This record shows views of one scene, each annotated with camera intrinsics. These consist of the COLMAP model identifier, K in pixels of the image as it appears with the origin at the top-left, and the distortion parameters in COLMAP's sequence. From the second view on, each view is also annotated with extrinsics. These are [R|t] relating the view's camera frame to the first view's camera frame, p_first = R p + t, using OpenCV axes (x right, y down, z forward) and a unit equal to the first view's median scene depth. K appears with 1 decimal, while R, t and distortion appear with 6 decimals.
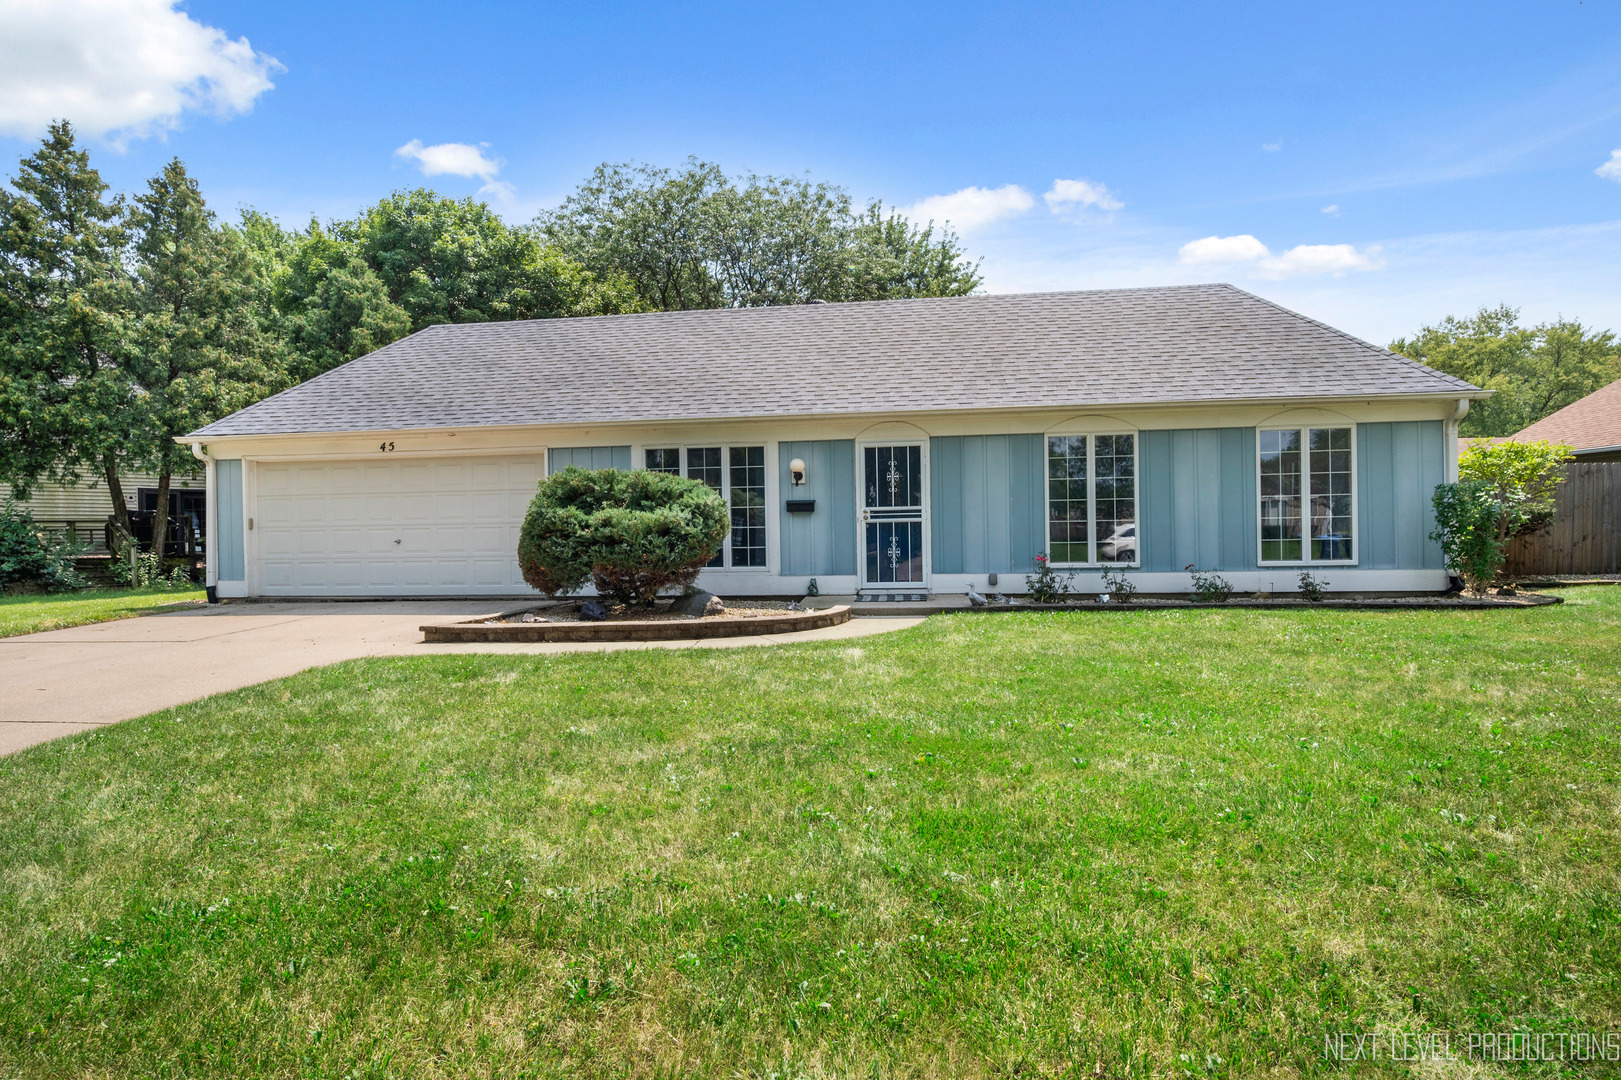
lens RADIAL K [[856.9, 0, 807.7], [0, 856.9, 535.5], [0, 0, 1]] dist [-0.003521, -0.000192]
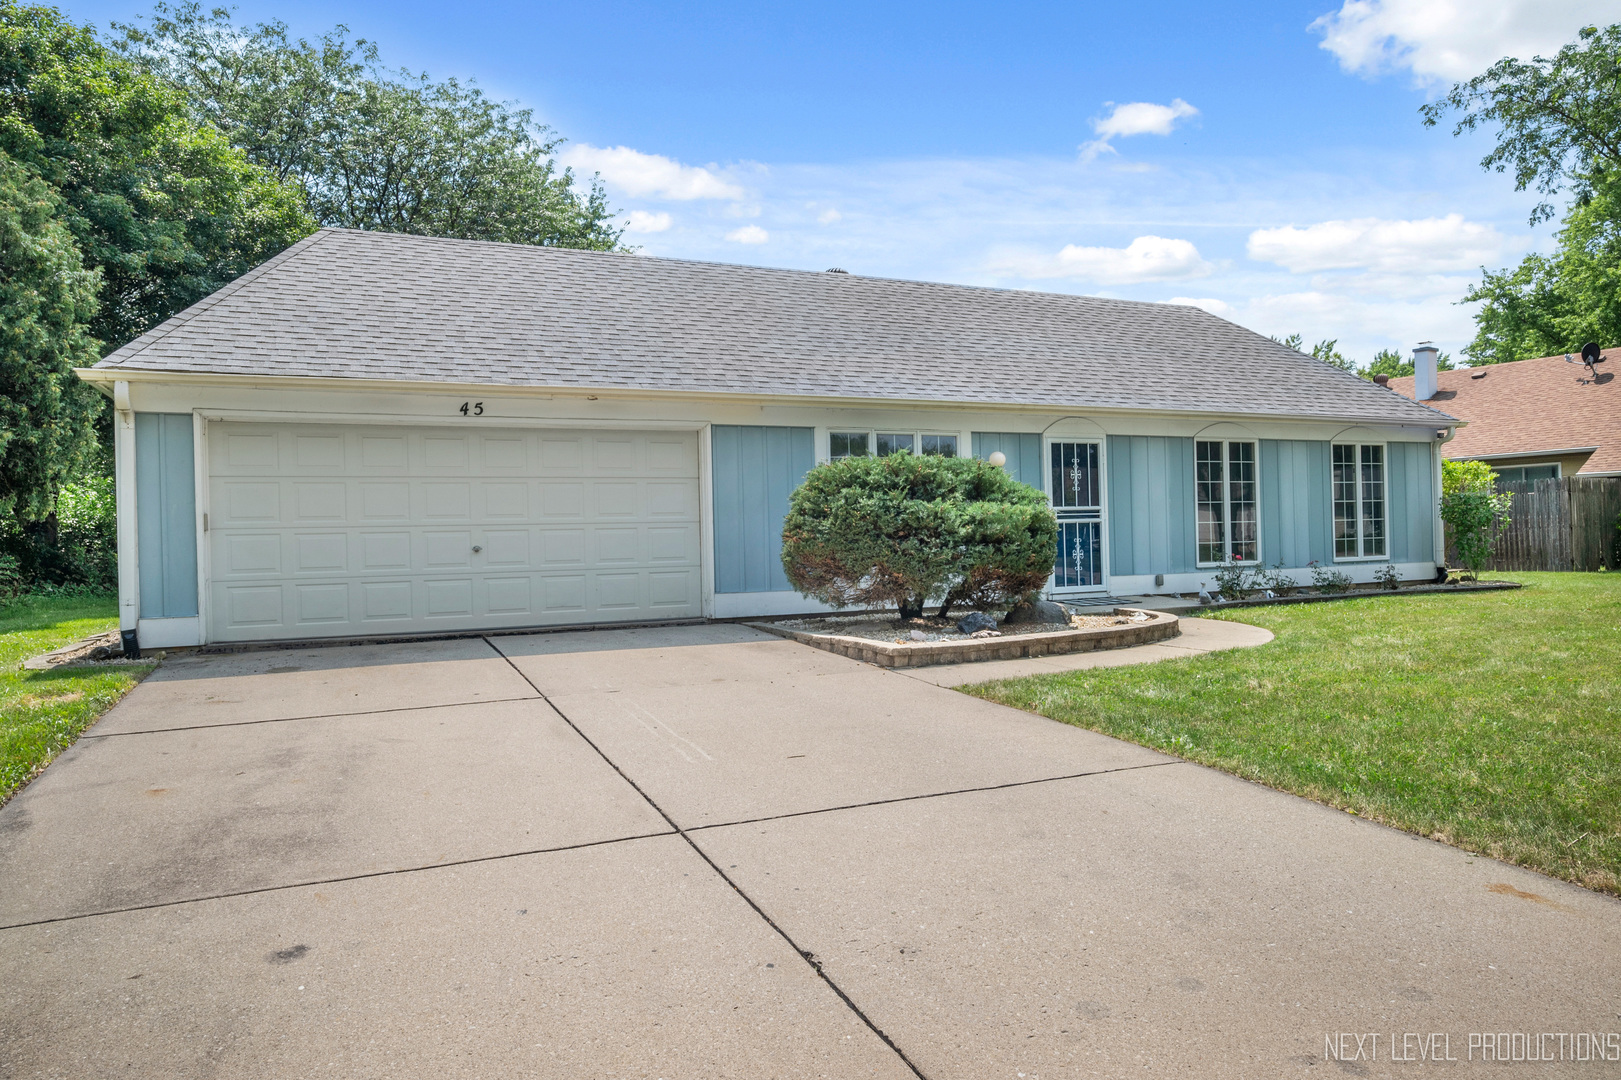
lens RADIAL K [[1042.0, 0, 812.0], [0, 1042.0, 531.4], [0, 0, 1]] dist [-0.004126, -0.000505]
pose [[0.848612, 0.000054, 0.529016, -0.755575], [0.012382, 0.999724, -0.019964, 0.013634], [-0.528871, 0.023492, 0.848377, 0.176496]]
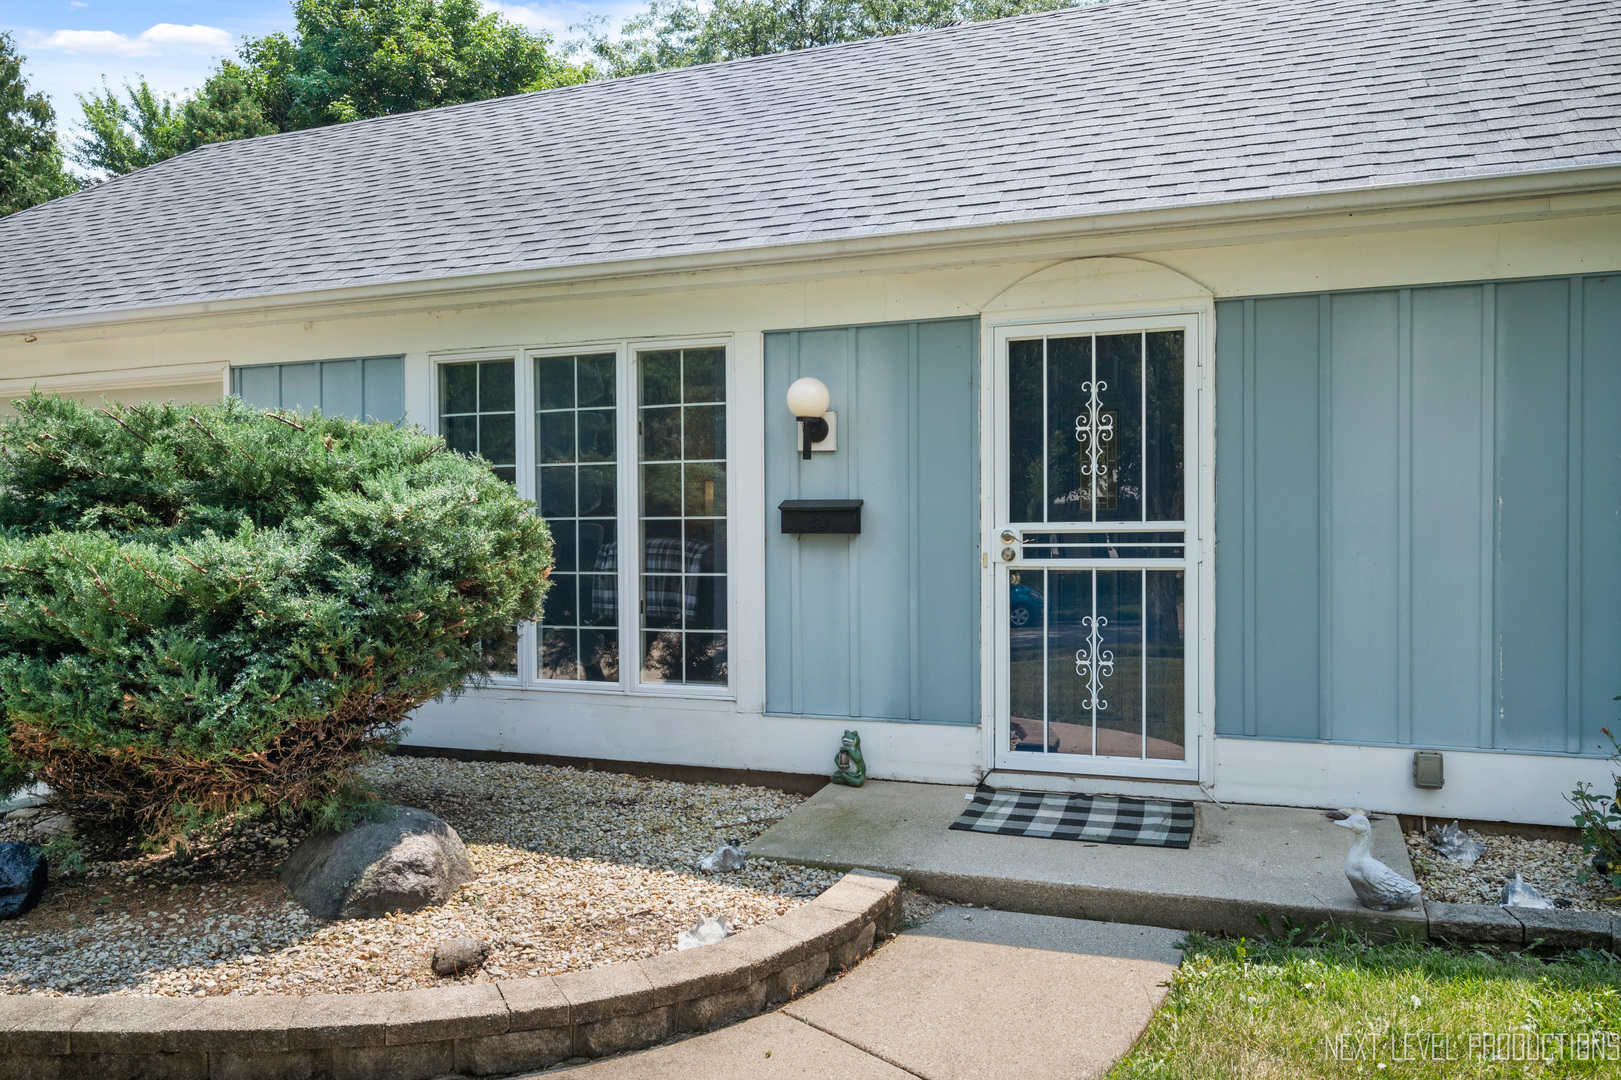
lens RADIAL K [[1183.1, 0, 822.4], [0, 1183.1, 552.9], [0, 0, 1]] dist [-0.006482, -0.000006]
pose [[0.978233, 0.015418, -0.206937, 0.091704], [-0.012294, 0.999790, 0.016373, -0.027853], [0.207146, -0.013472, 0.978217, 0.541131]]
